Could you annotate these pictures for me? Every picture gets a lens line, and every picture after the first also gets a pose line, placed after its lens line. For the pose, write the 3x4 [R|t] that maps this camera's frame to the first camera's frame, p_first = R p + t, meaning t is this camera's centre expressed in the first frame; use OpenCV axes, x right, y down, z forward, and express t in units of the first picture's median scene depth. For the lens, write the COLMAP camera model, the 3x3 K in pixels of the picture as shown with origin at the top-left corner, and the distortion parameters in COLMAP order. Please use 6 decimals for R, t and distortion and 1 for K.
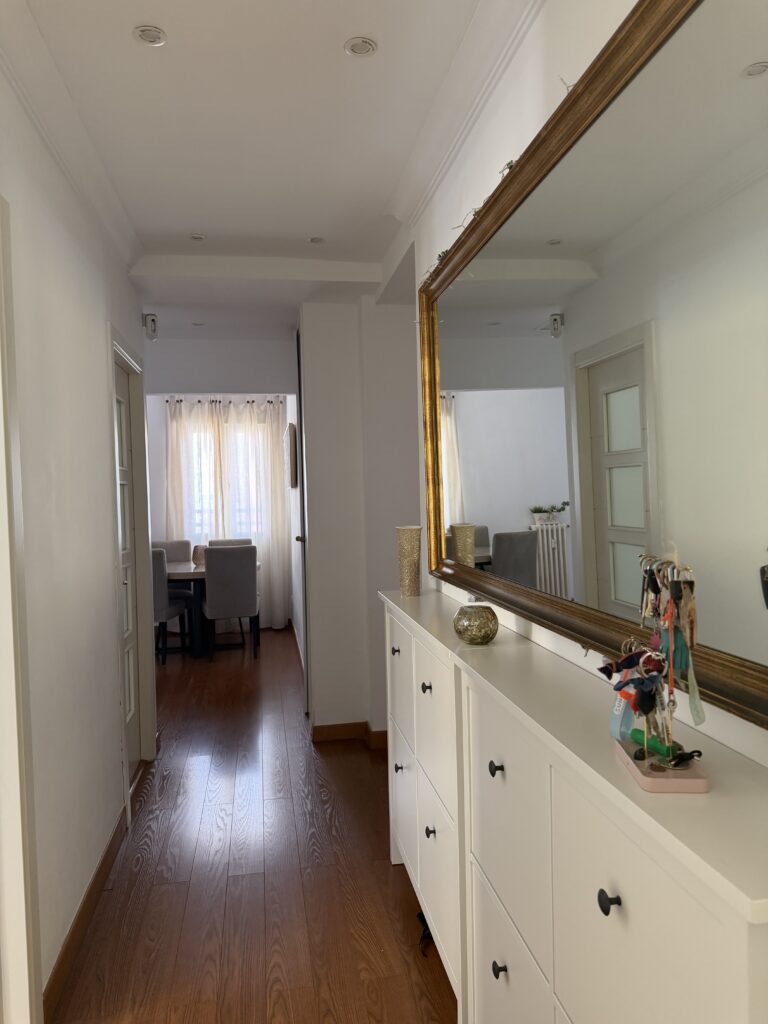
lens RADIAL K [[721.9, 0, 384.5], [0, 721.9, 510.6], [0, 0, 1]] dist [0.026873, -0.003844]
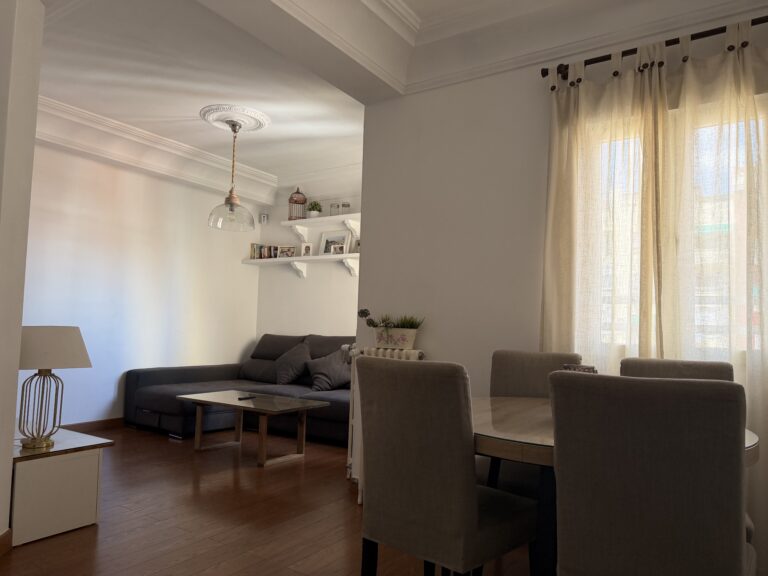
lens RADIAL K [[541.4, 0, 385.9], [0, 541.4, 288.9], [0, 0, 1]] dist [0.026873, -0.003844]
pose [[0.725453, 0.002218, -0.688268, -0.111851], [-0.063708, 0.995918, -0.063940, 0.028377], [0.685317, 0.090233, 0.722633, 0.632271]]
